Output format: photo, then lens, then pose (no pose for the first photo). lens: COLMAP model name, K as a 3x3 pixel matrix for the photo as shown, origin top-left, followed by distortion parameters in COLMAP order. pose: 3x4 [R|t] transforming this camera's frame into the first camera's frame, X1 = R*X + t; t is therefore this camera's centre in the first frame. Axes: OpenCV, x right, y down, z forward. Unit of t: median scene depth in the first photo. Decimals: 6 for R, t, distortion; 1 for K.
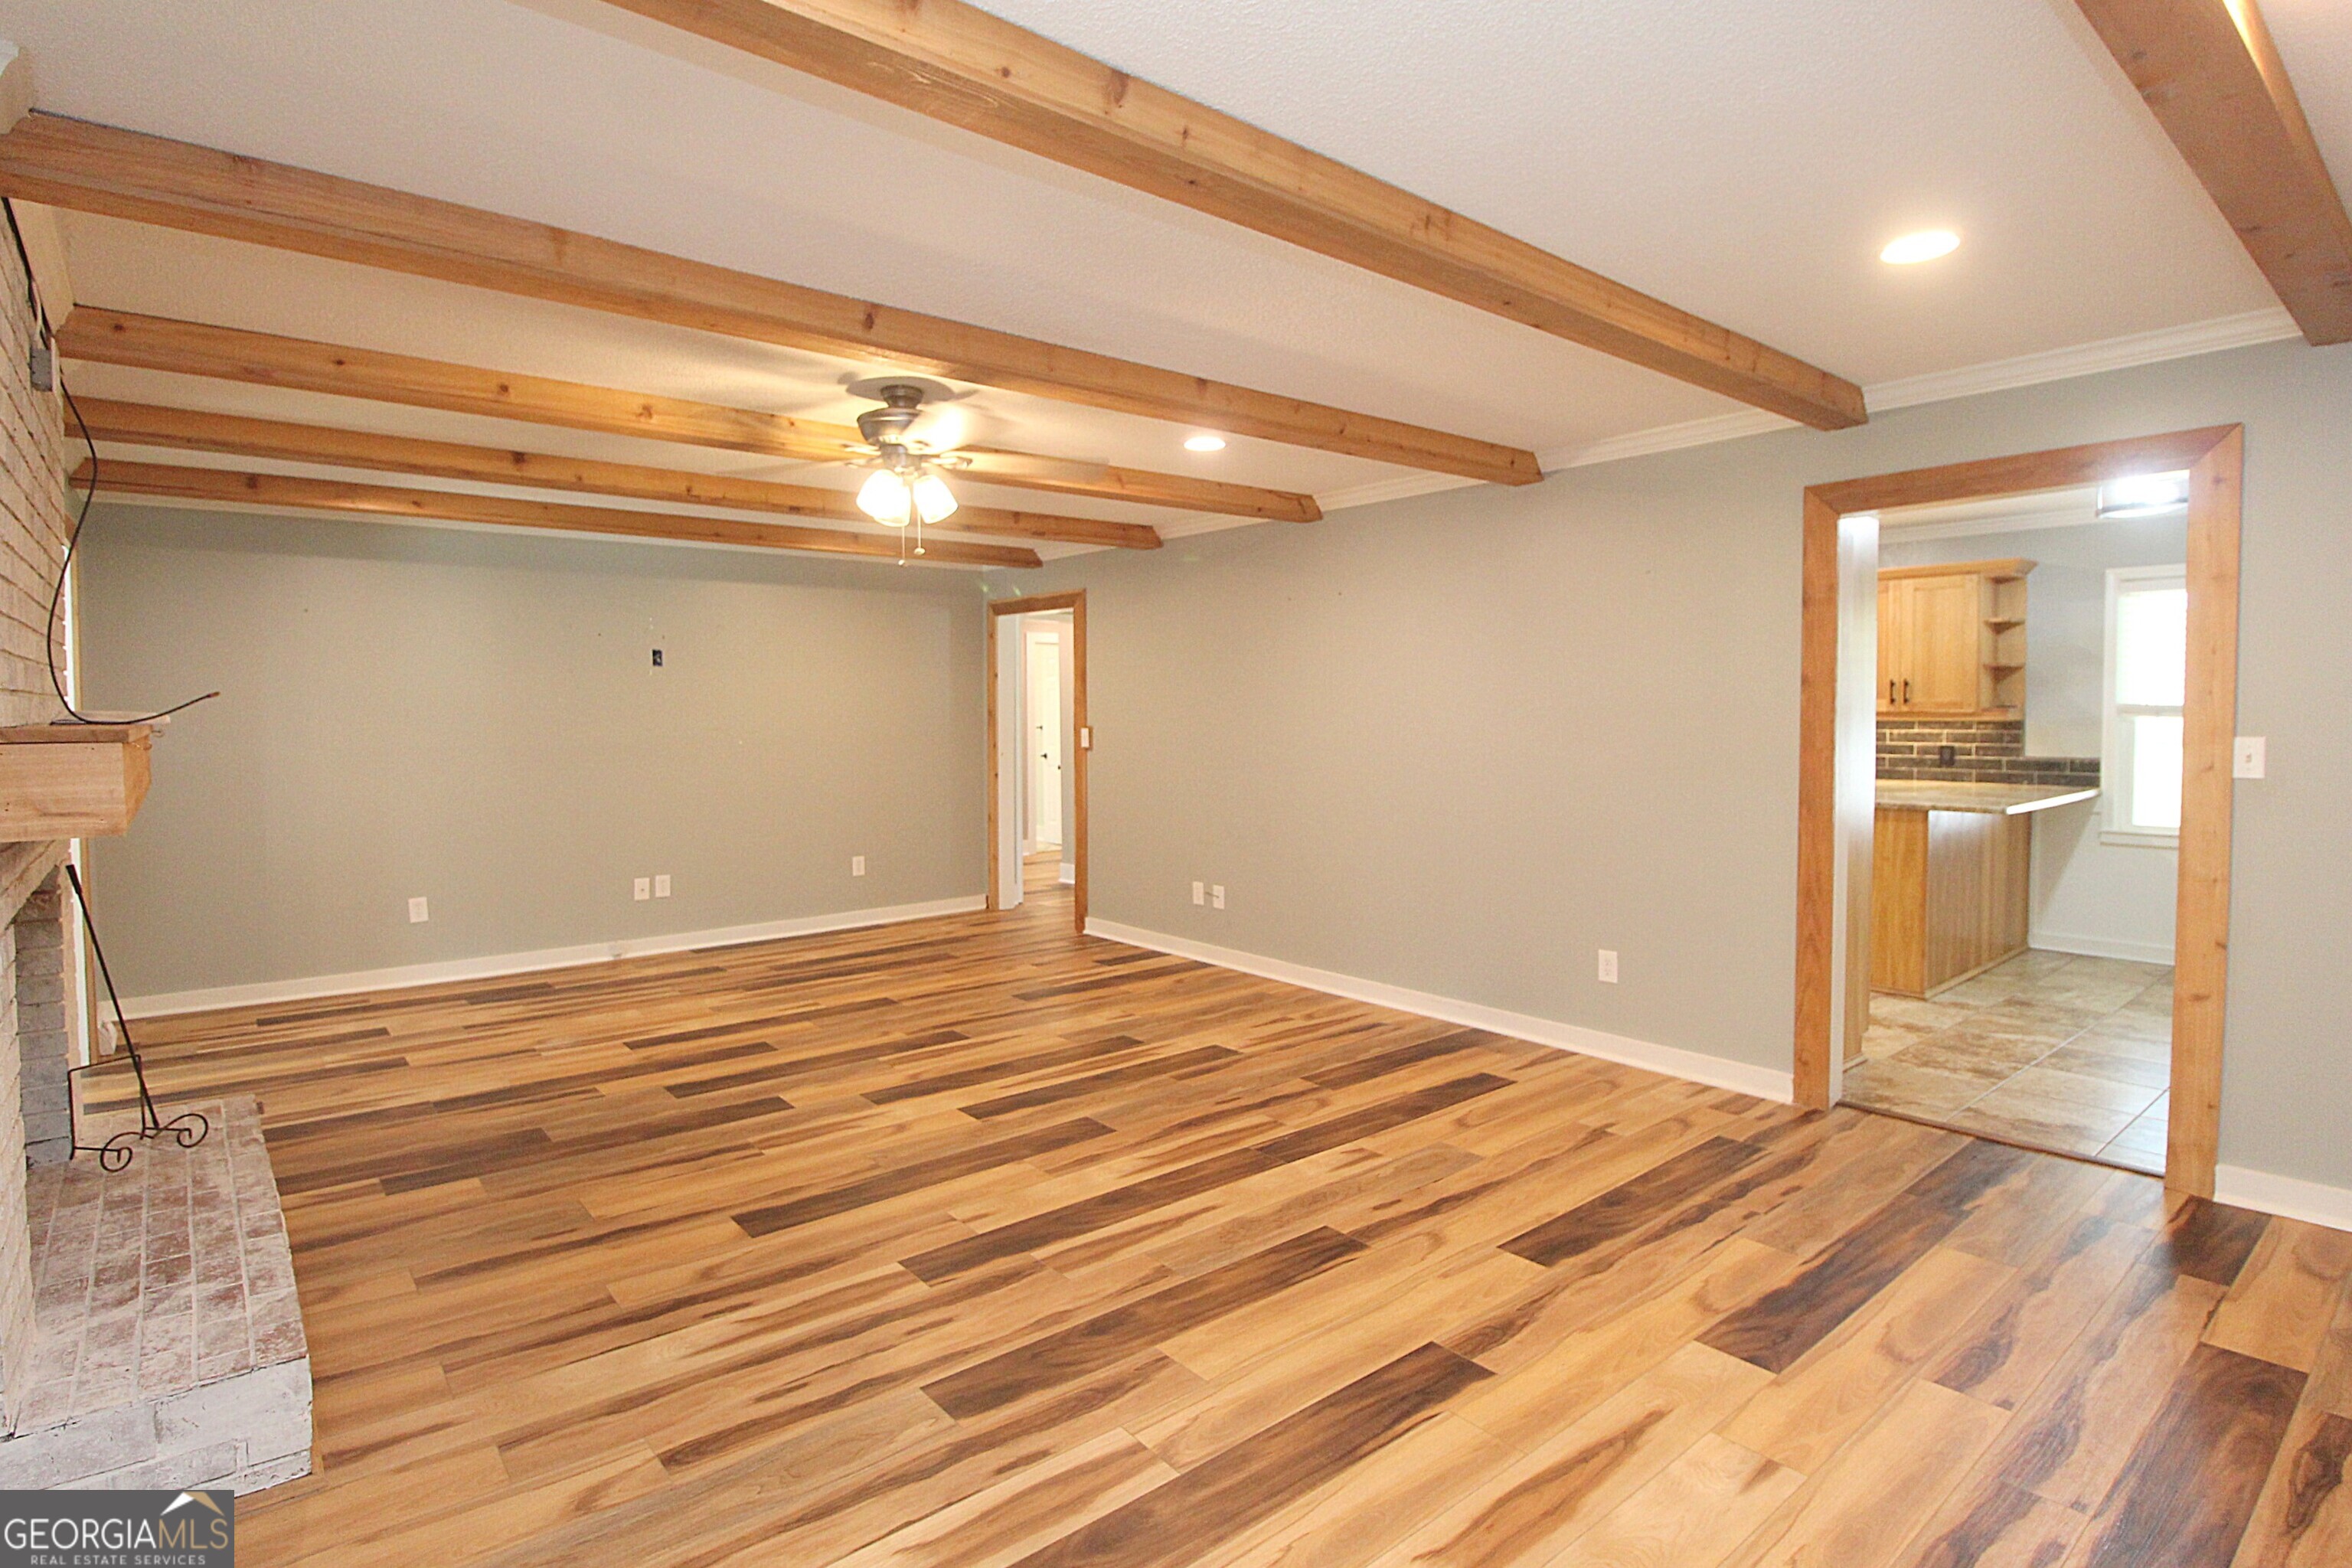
lens RADIAL K [[1279.9, 0, 1183.9], [0, 1279.9, 770.5], [0, 0, 1]] dist [0.011325, -0.000666]
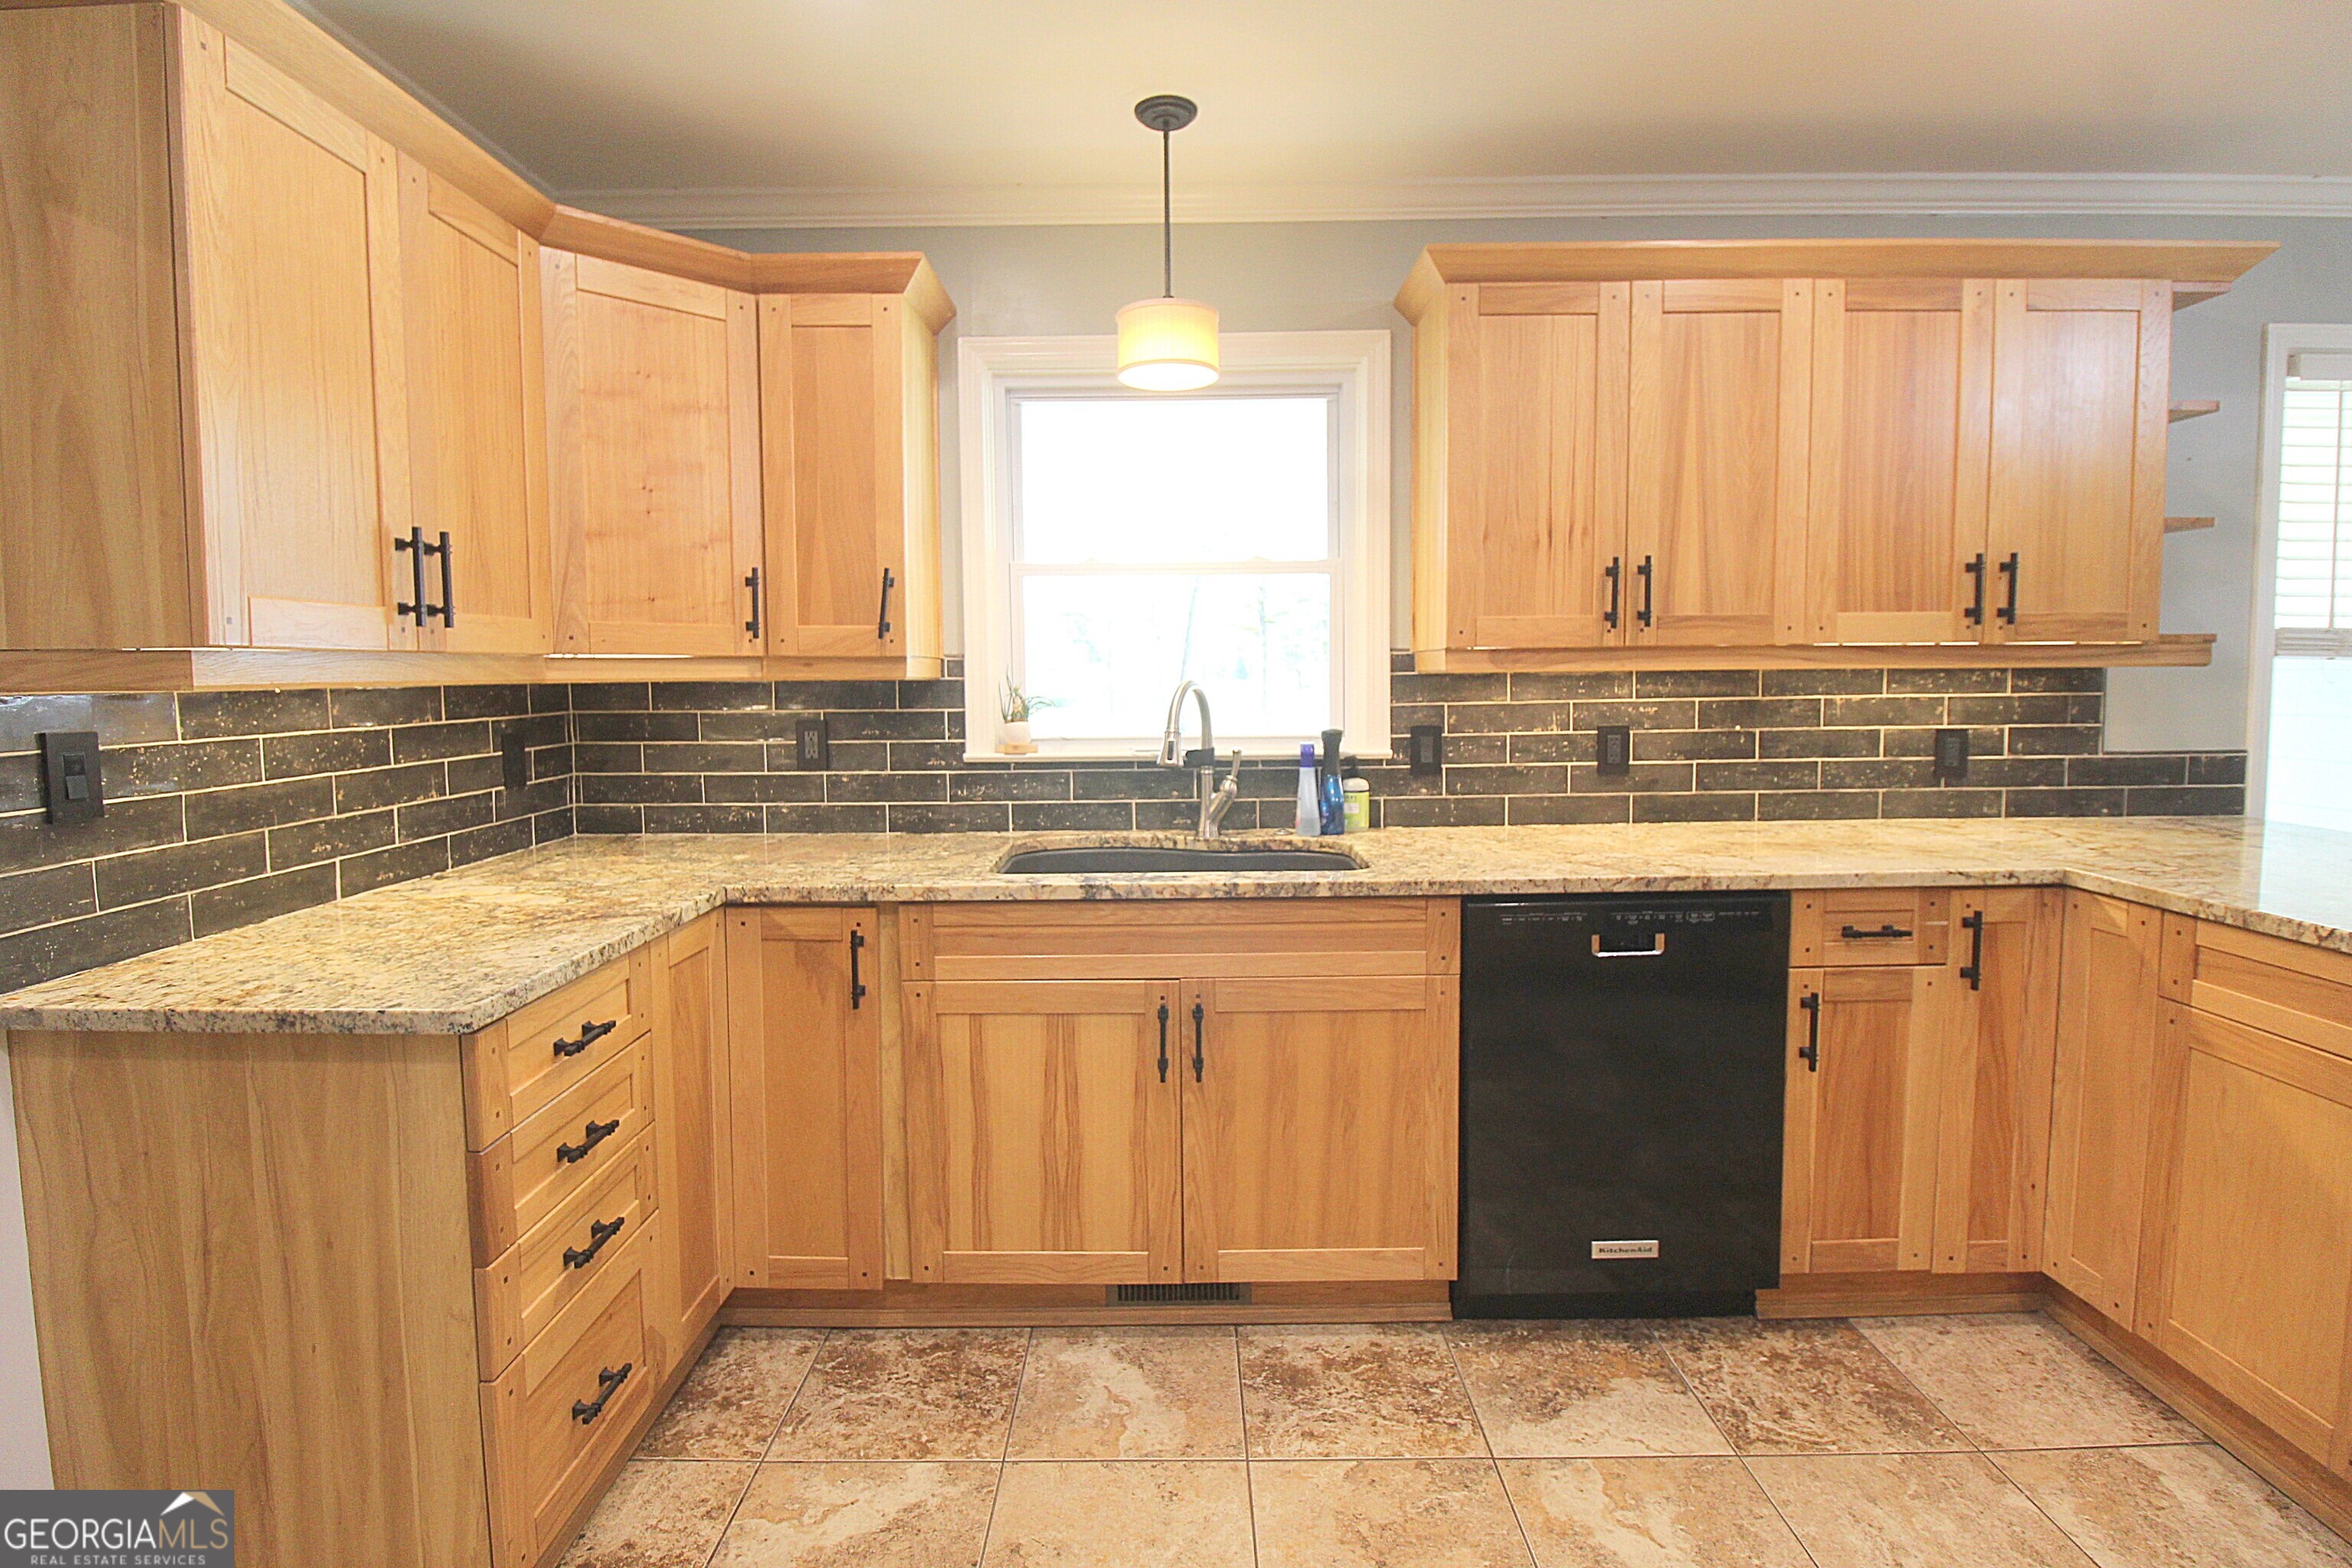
lens RADIAL K [[1199.7, 0, 1164.8], [0, 1199.7, 774.3], [0, 0, 1]] dist [-0.001031, -0.012254]
pose [[0.675233, -0.062796, 0.734926, 0.246250], [0.040733, 0.998024, 0.047852, -0.058886], [-0.736479, -0.002375, 0.676457, 1.611850]]
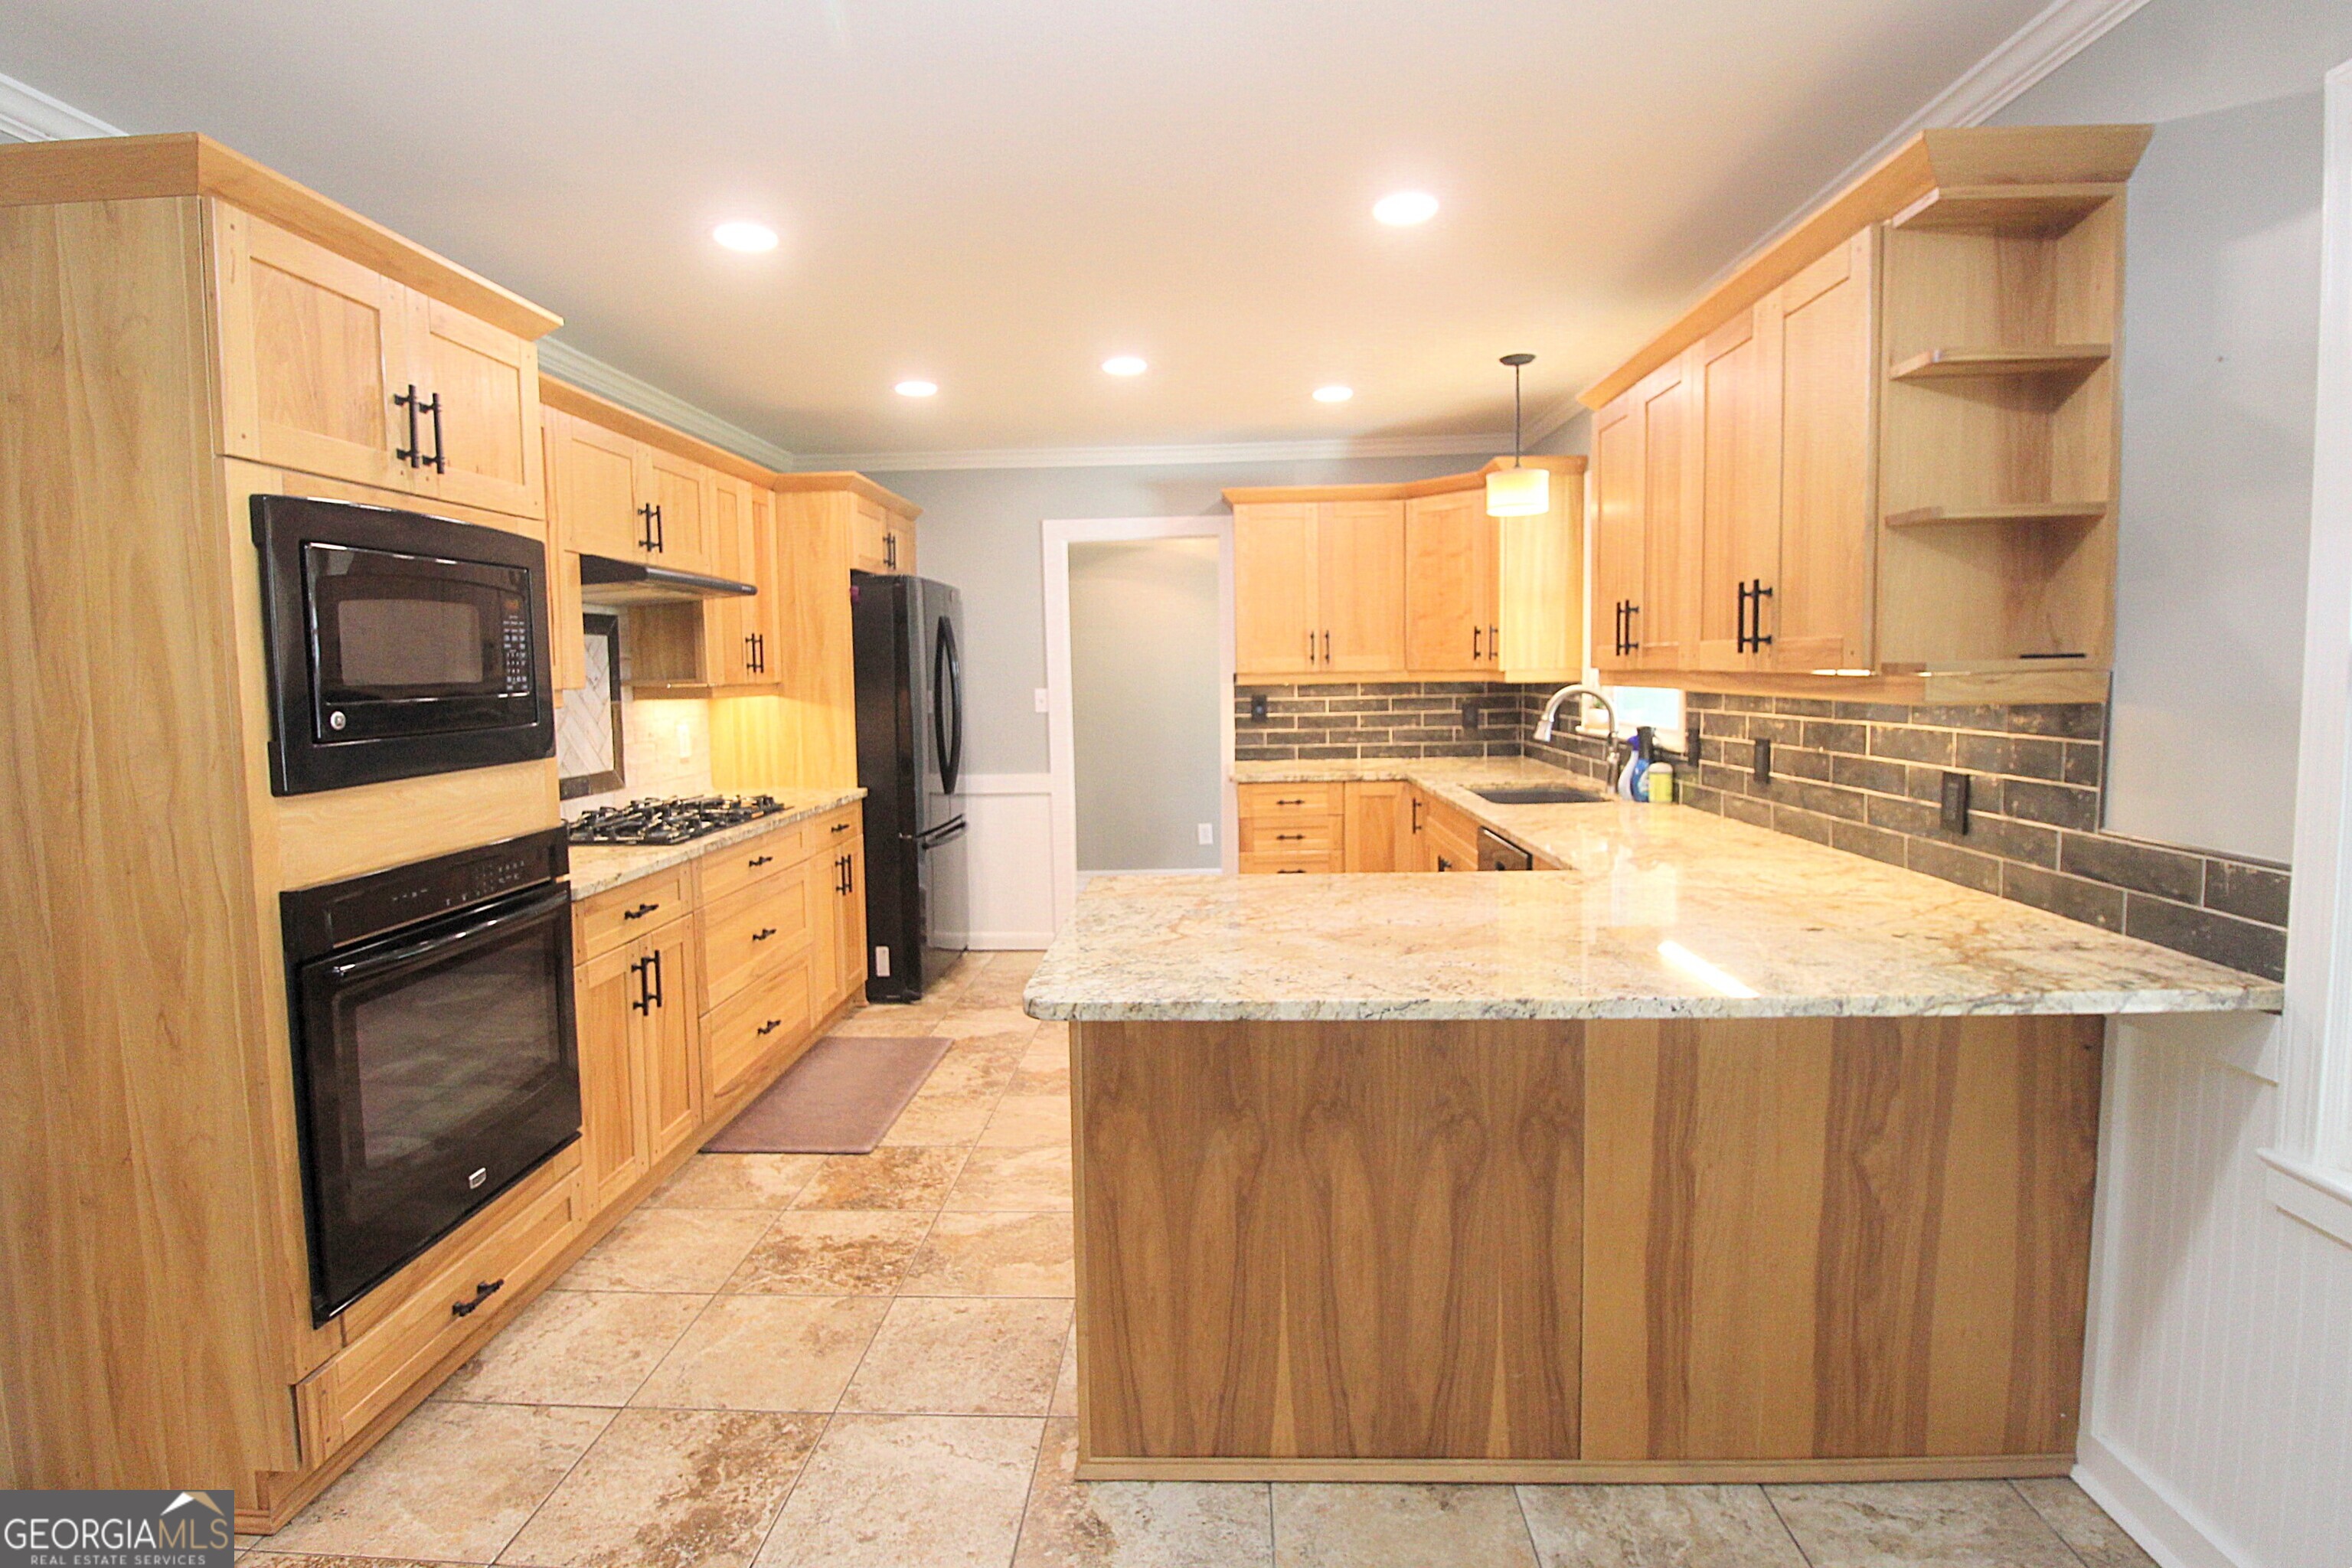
lens RADIAL K [[1199.7, 0, 1167.5], [0, 1199.7, 769.6], [0, 0, 1]] dist [-0.001031, -0.012254]
pose [[0.698625, 0.055811, -0.713308, 1.168145], [-0.021222, 0.998131, 0.057311, -0.059092], [0.715173, -0.024901, 0.698503, 1.114826]]
